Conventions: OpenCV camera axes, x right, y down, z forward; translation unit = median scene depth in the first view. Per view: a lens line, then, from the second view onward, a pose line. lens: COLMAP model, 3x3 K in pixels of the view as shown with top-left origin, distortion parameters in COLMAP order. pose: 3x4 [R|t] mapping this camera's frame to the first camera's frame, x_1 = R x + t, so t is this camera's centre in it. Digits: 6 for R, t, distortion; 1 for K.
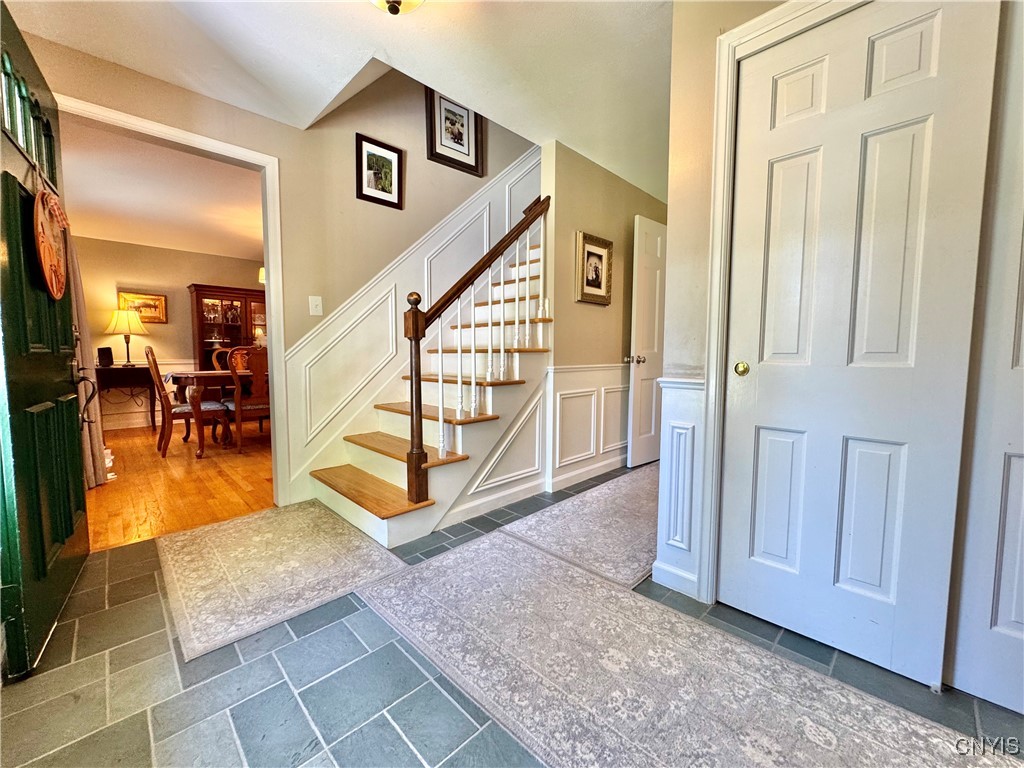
lens RADIAL K [[410.7, 0, 511.6], [0, 410.7, 383.3], [0, 0, 1]] dist [-0.002903, 0.000273]
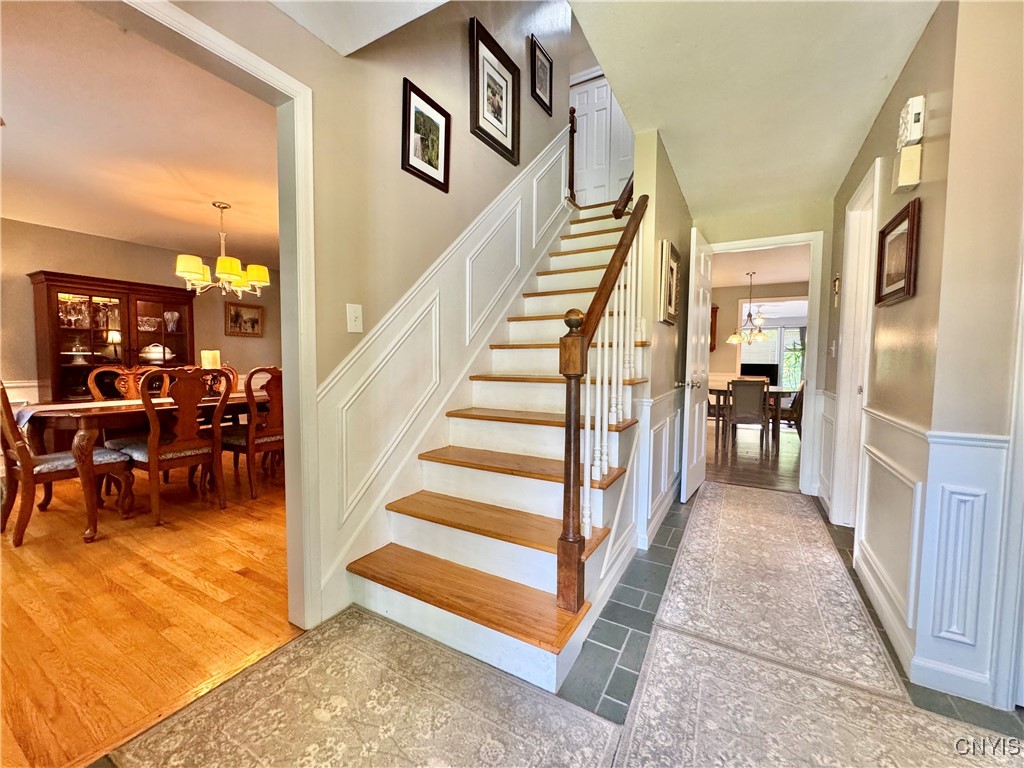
lens RADIAL K [[410.7, 0, 511.6], [0, 410.7, 383.3], [0, 0, 1]] dist [-0.002903, 0.000273]
pose [[0.964945, -0.011443, 0.262203, -0.401151], [0.015273, 0.999804, -0.012573, -0.068531], [-0.262008, 0.016136, 0.964931, 0.277147]]
